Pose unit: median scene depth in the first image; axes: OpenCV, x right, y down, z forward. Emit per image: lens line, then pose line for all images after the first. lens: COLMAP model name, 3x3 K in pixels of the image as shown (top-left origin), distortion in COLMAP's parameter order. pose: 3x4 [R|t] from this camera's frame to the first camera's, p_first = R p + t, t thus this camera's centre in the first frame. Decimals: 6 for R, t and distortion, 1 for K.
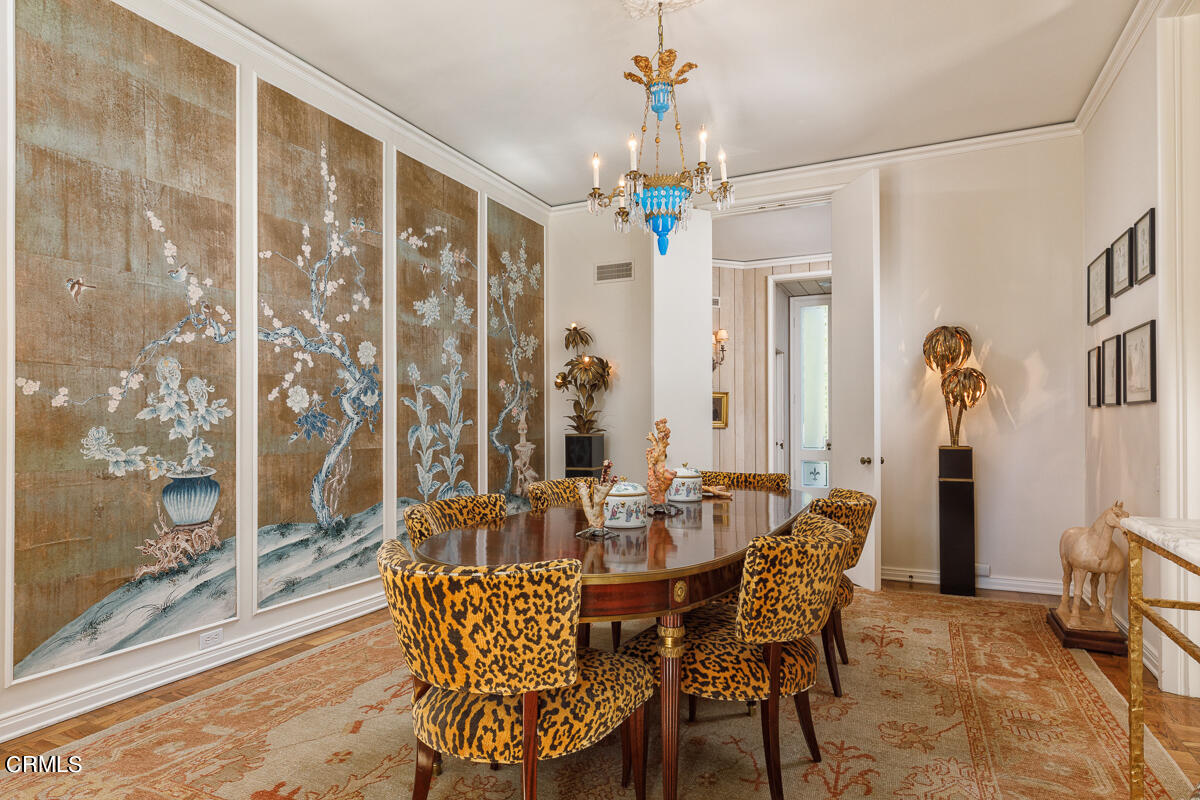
lens RADIAL K [[659.7, 0, 599.3], [0, 659.7, 405.1], [0, 0, 1]] dist [0.000532, 0.000586]
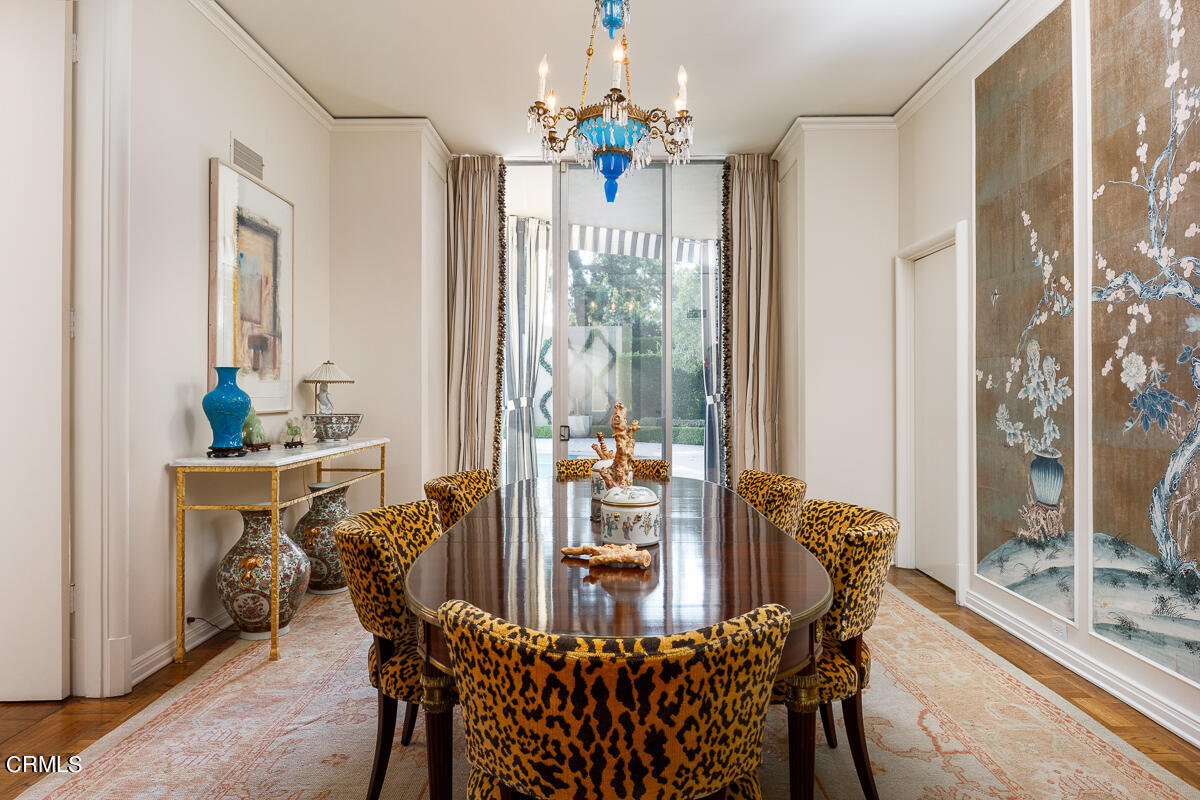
lens RADIAL K [[790.2, 0, 600.4], [0, 790.2, 398.6], [0, 0, 1]] dist [0.005467, 0.001592]
pose [[-0.912701, 0.011745, -0.408460, 0.423382], [0.018354, 0.999756, -0.012266, 0.020249], [0.408216, -0.018692, -0.912694, 1.579752]]
